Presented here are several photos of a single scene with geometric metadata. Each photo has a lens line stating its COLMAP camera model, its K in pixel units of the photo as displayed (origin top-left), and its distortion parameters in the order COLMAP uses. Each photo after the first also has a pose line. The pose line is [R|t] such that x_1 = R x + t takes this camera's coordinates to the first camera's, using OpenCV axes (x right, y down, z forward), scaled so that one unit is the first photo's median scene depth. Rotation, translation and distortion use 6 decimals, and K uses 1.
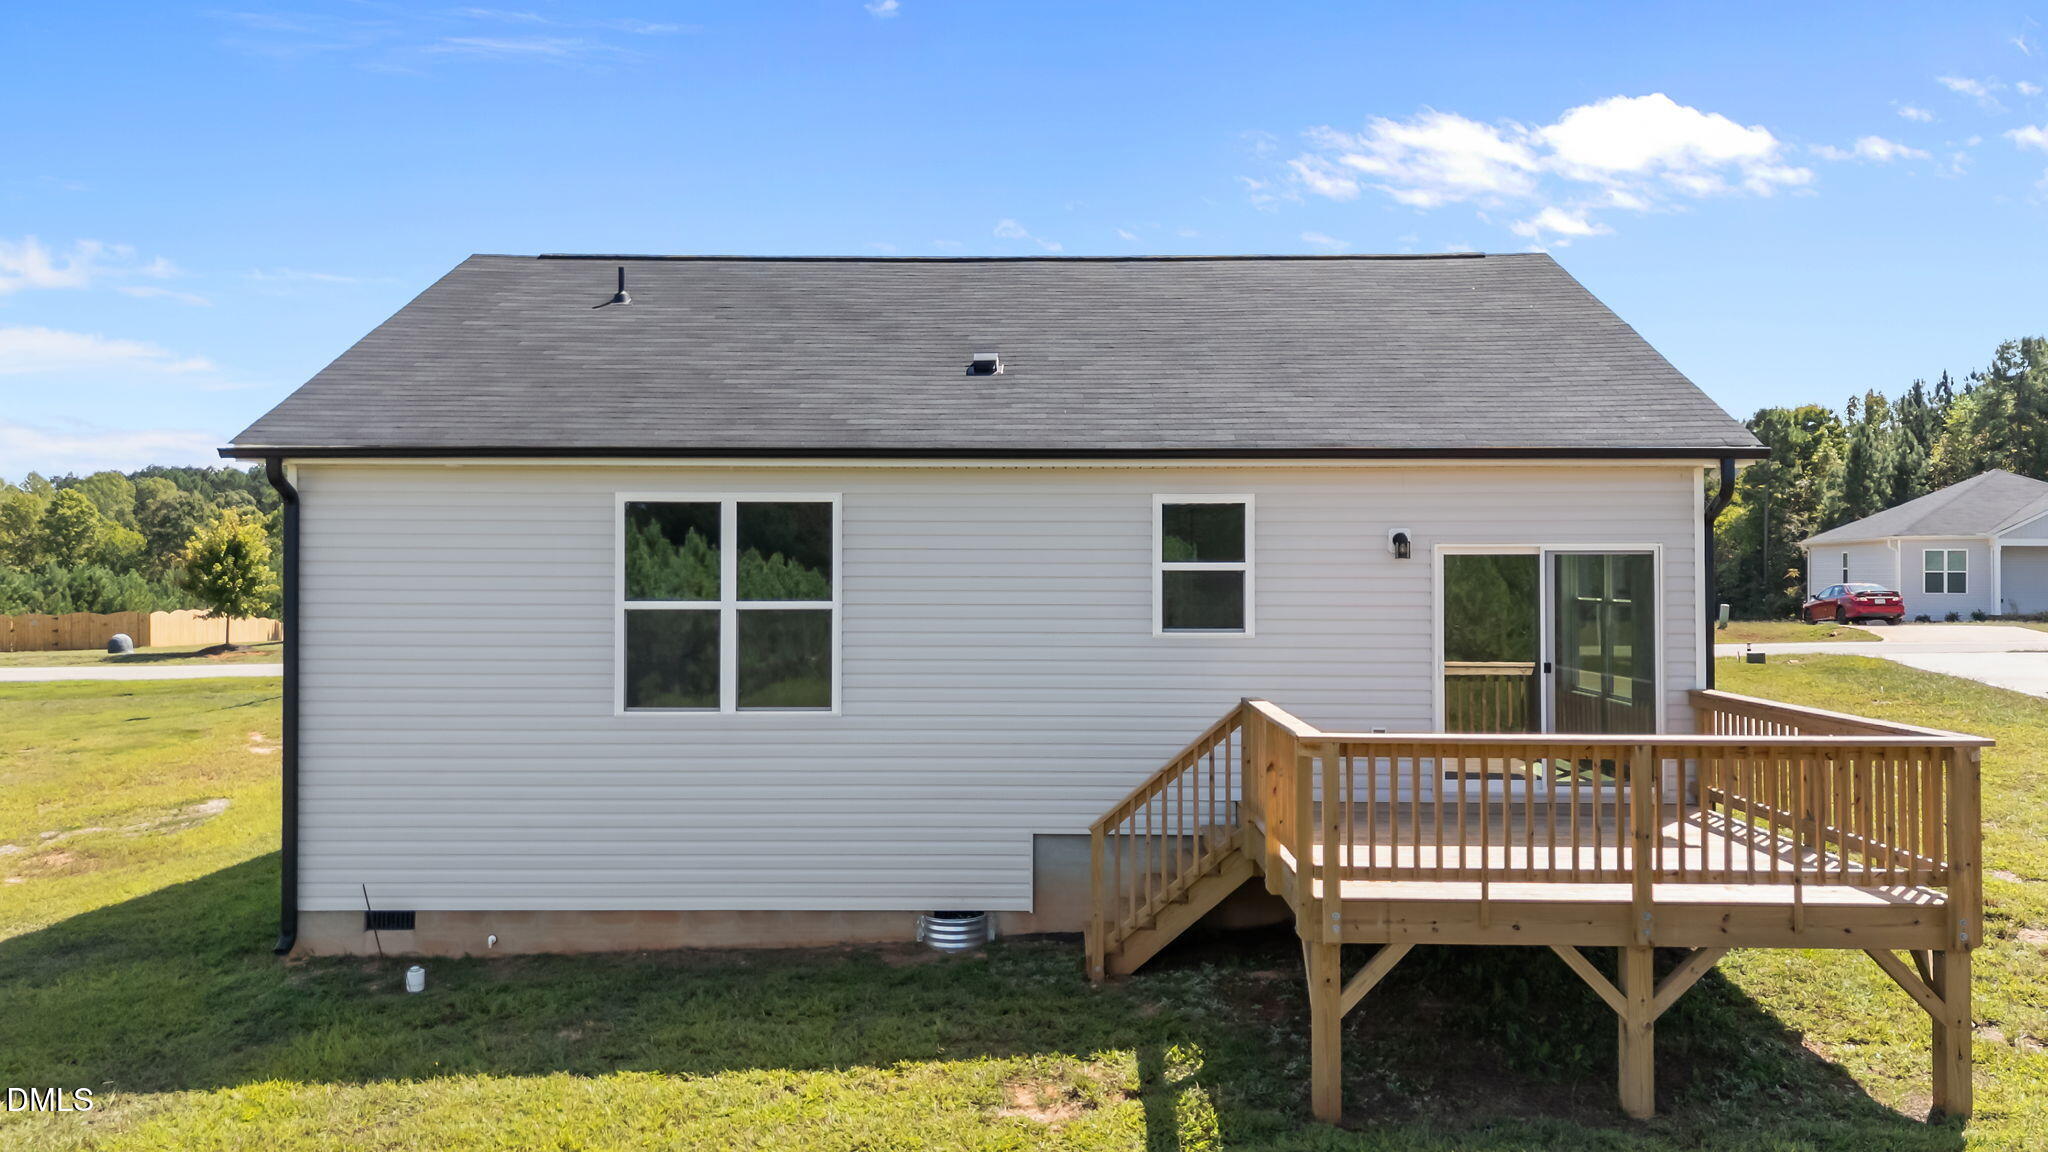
lens RADIAL K [[1505.2, 0, 1022.5], [0, 1505.2, 569.1], [0, 0, 1]] dist [0.067650, -0.058419]
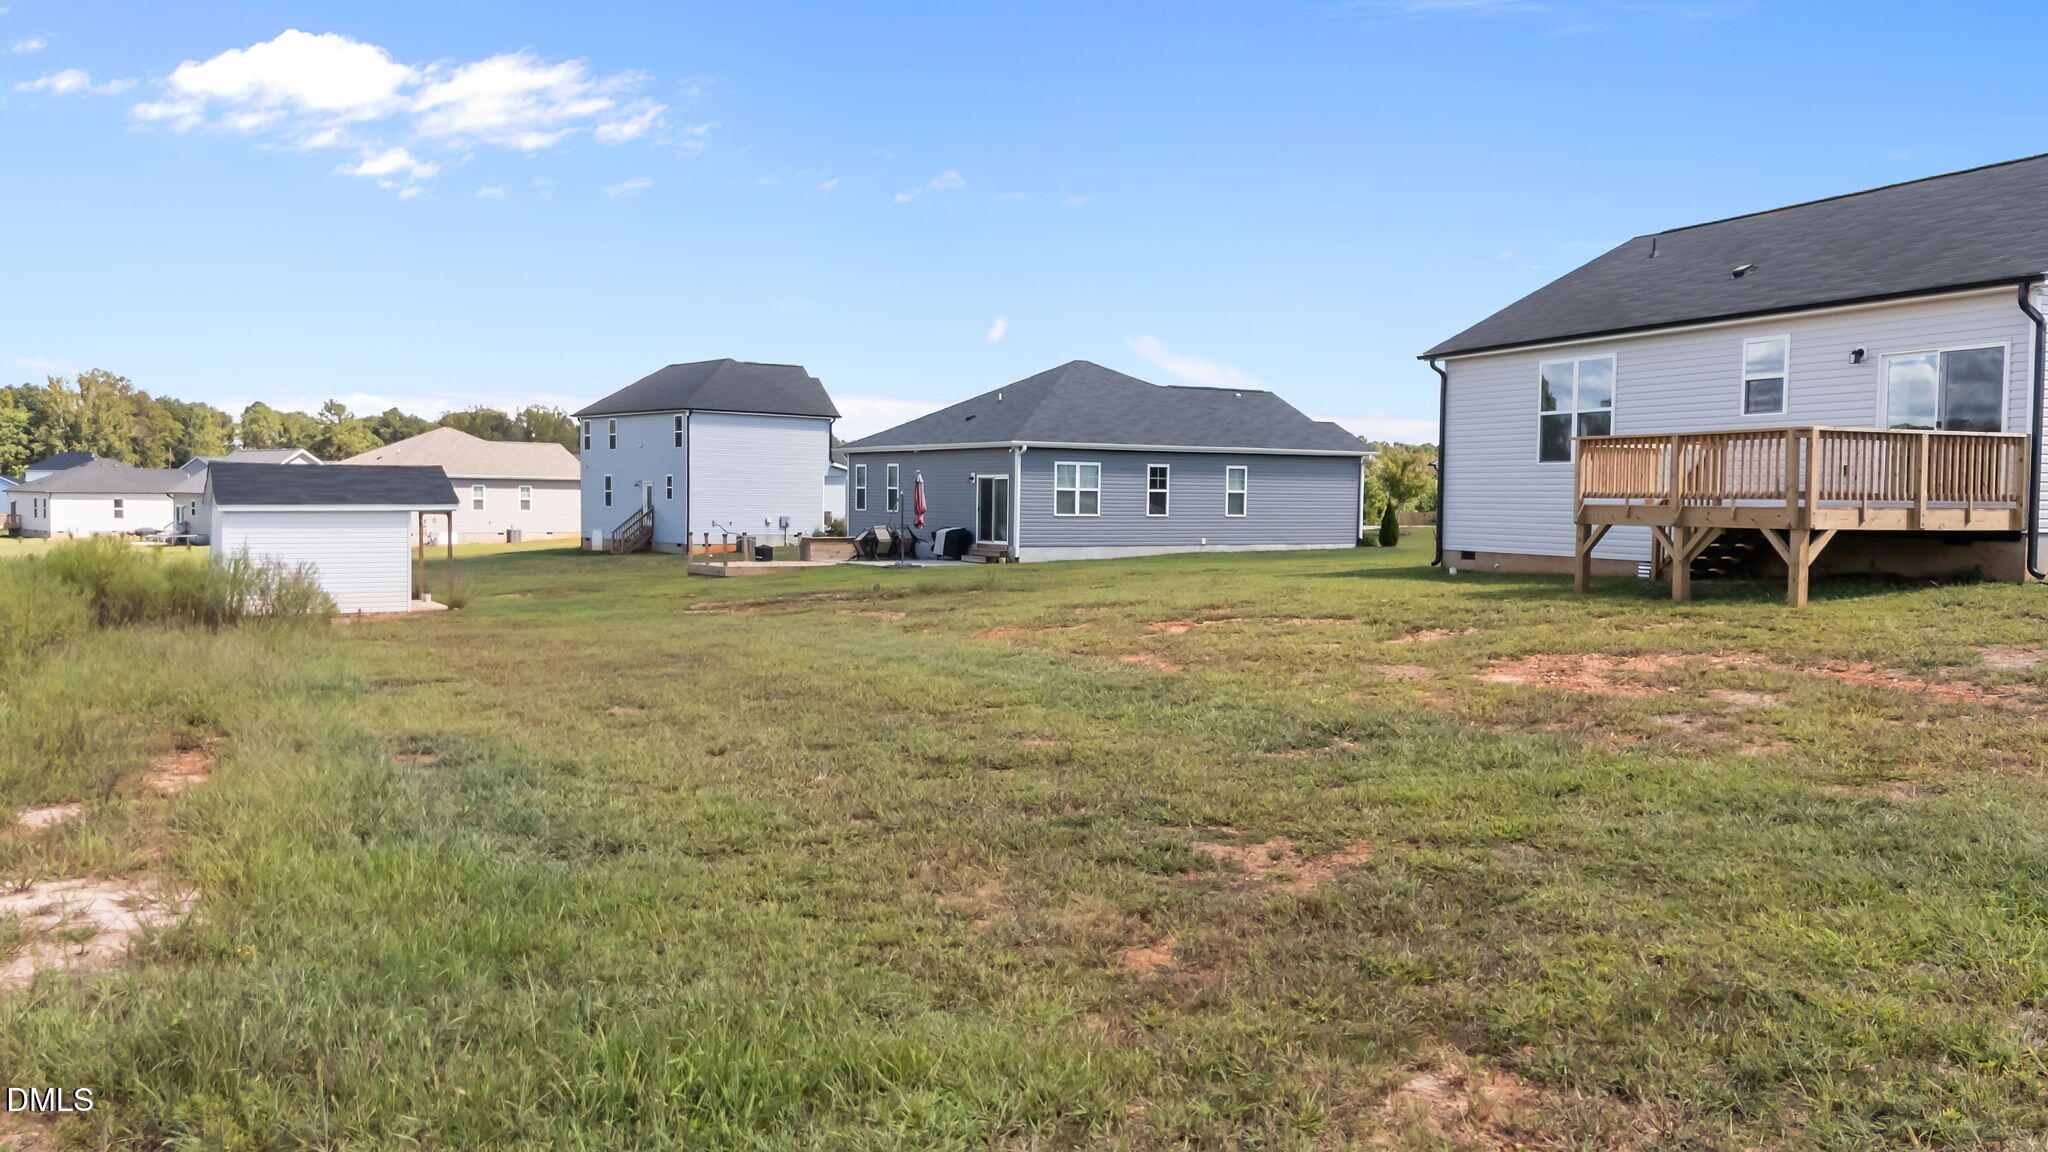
lens RADIAL K [[1505.2, 0, 1022.5], [0, 1505.2, 569.1], [0, 0, 1]] dist [0.067650, -0.058419]
pose [[0.386104, 0.050073, -0.921095, 1.409619], [-0.006850, 0.998654, 0.051418, 0.133565], [0.922430, -0.013544, 0.385927, -0.504008]]
